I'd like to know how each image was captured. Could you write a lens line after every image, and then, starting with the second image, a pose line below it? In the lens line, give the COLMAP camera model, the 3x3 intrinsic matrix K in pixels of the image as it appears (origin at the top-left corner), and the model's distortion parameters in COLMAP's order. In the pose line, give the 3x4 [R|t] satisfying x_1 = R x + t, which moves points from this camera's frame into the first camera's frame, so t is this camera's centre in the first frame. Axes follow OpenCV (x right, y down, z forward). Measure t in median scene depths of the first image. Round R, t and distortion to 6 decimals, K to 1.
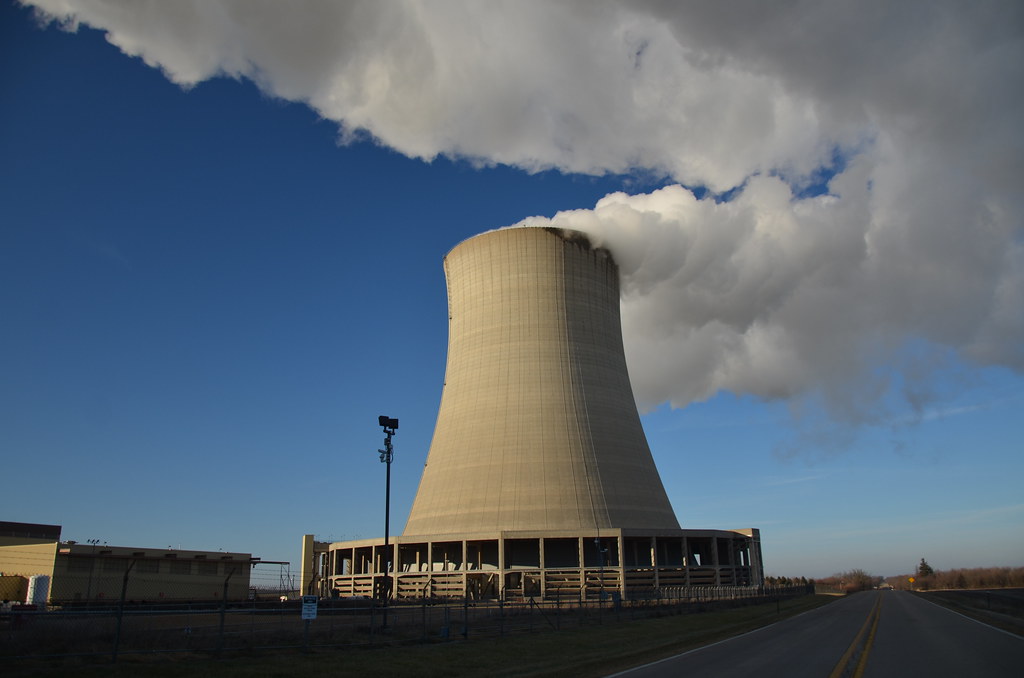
lens RADIAL K [[783.5, 0, 518.1], [0, 783.5, 340.4], [0, 0, 1]] dist [-0.048492, 0.007539]
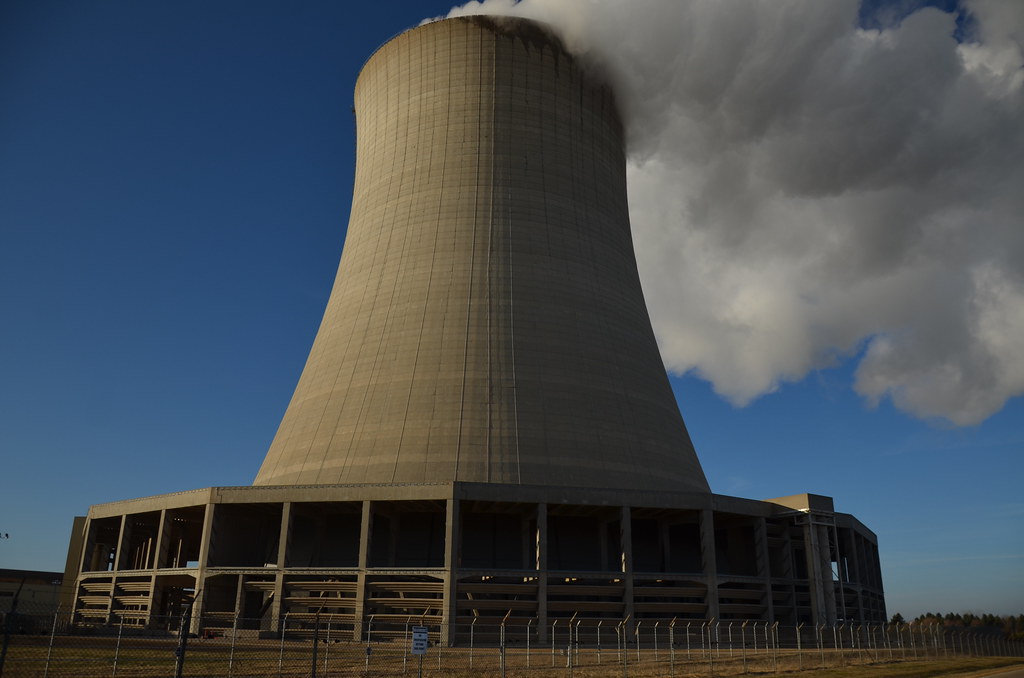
lens RADIAL K [[783.5, 0, 508.1], [0, 783.5, 338.5], [0, 0, 1]] dist [-0.048492, 0.007539]
pose [[0.964945, -0.058214, -0.255915, 0.229724], [0.047632, 0.997742, -0.047361, 0.150697], [0.258094, 0.033511, 0.965538, 0.477640]]
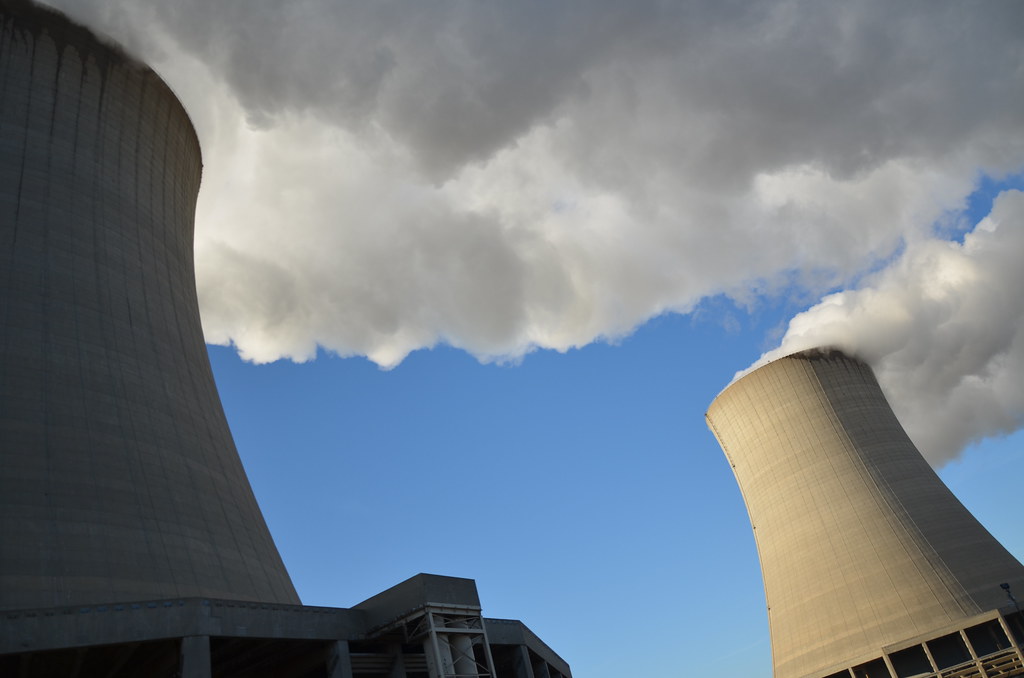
lens RADIAL K [[783.5, 0, 515.2], [0, 783.5, 343.7], [0, 0, 1]] dist [-0.048492, 0.007539]
pose [[0.899690, -0.377733, -0.218806, -0.068251], [0.328974, 0.916168, -0.228937, -0.042218], [0.286940, 0.133991, 0.948531, -0.133381]]
